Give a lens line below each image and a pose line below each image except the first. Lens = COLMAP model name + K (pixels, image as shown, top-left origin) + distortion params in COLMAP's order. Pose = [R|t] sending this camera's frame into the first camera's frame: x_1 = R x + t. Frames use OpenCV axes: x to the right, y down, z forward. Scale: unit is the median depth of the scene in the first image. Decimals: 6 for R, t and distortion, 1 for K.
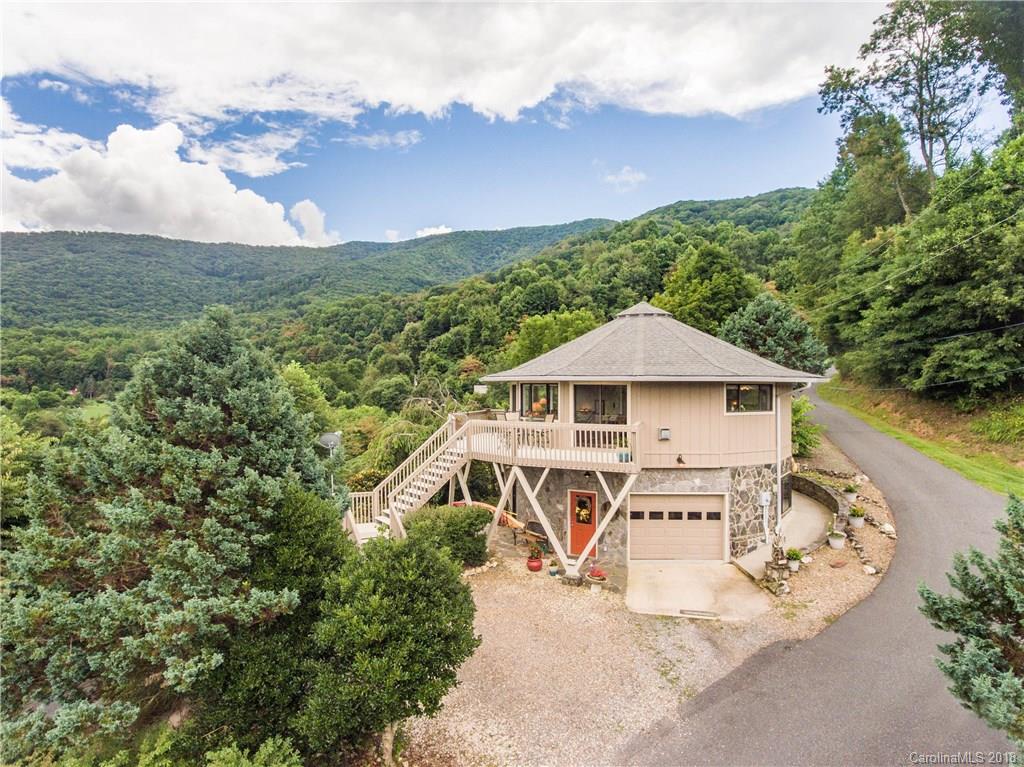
lens RADIAL K [[601.5, 0, 512.0], [0, 601.5, 383.5], [0, 0, 1]] dist [-0.001045, -0.003211]
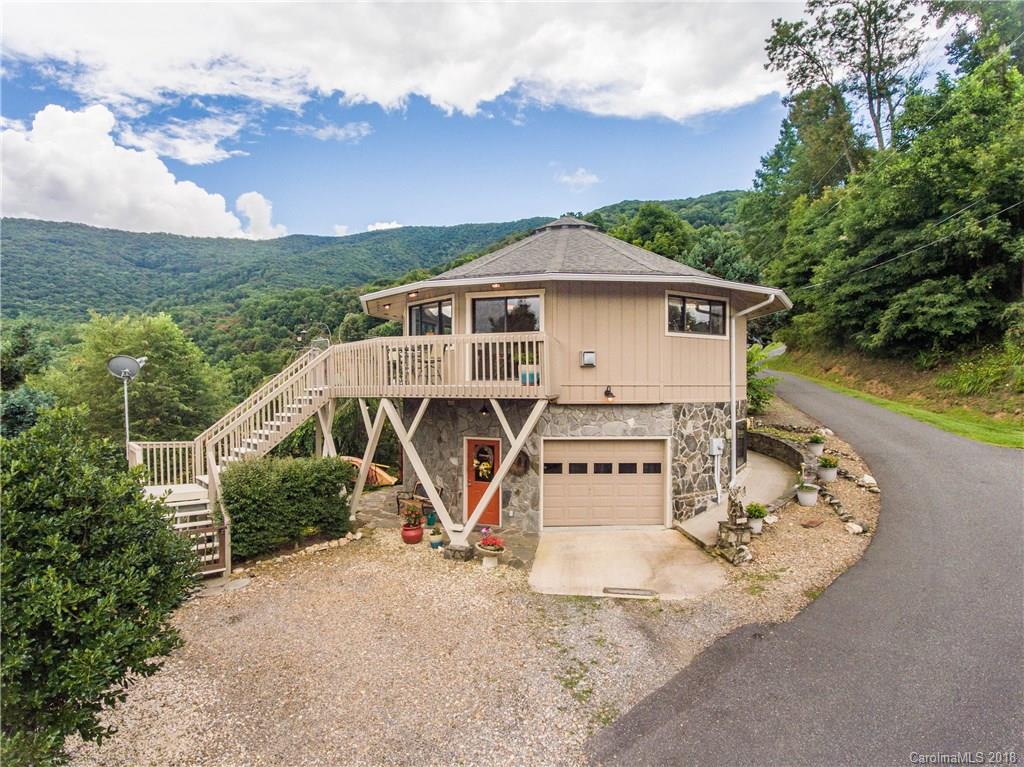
lens RADIAL K [[601.5, 0, 512.0], [0, 601.5, 383.5], [0, 0, 1]] dist [-0.001045, -0.003211]
pose [[0.996276, 0.000751, 0.086219, 0.071567], [-0.001030, 0.999994, 0.003185, 0.086511], [-0.086216, -0.003262, 0.996271, 0.197257]]
